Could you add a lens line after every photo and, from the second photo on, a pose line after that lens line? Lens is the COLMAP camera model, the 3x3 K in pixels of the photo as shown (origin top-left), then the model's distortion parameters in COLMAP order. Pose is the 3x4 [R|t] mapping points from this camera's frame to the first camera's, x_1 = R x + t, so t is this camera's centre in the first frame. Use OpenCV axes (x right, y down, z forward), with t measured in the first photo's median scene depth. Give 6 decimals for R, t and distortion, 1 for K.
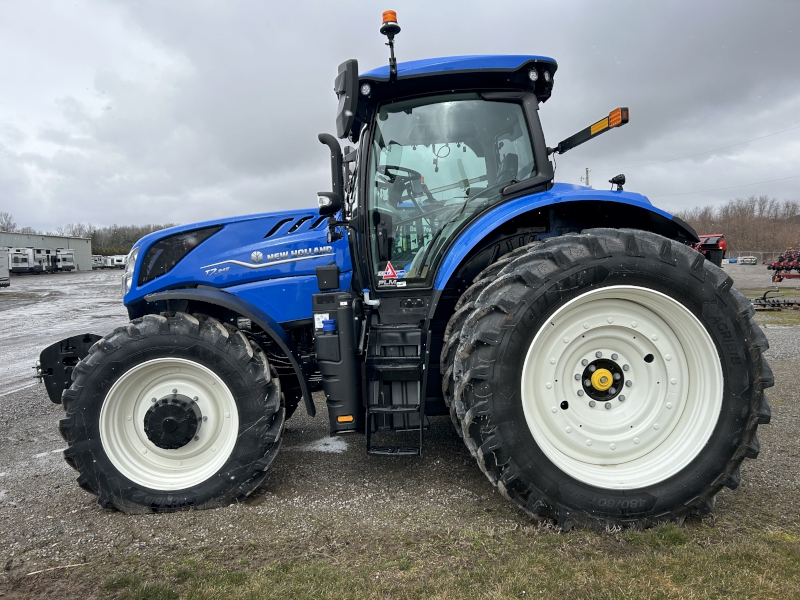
lens RADIAL K [[601.4, 0, 399.2], [0, 601.4, 306.8], [0, 0, 1]] dist [0.025708, -0.011447]
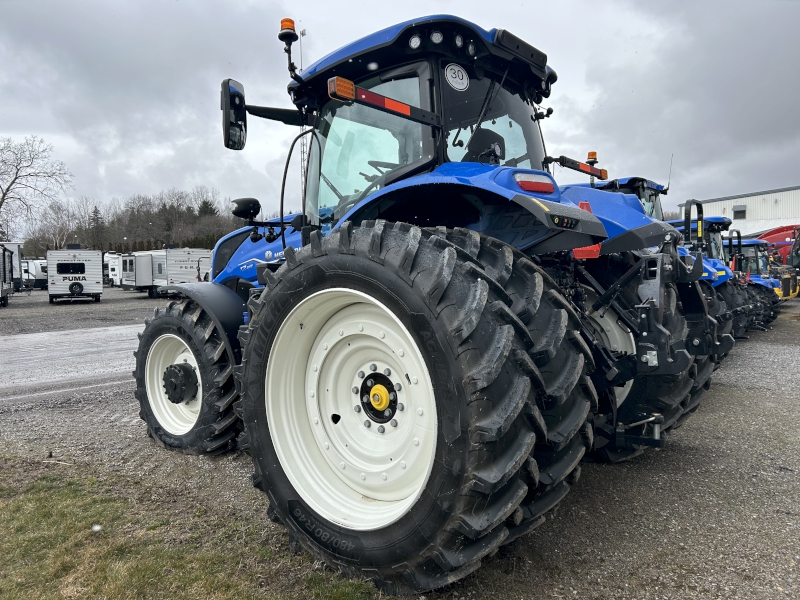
lens RADIAL K [[601.4, 0, 401.9], [0, 601.4, 302.4], [0, 0, 1]] dist [0.025708, -0.011447]
pose [[0.726428, 0.038216, -0.686179, 0.938513], [-0.026831, 0.999269, 0.027248, -0.037311], [0.686718, -0.001383, 0.726922, 0.406664]]
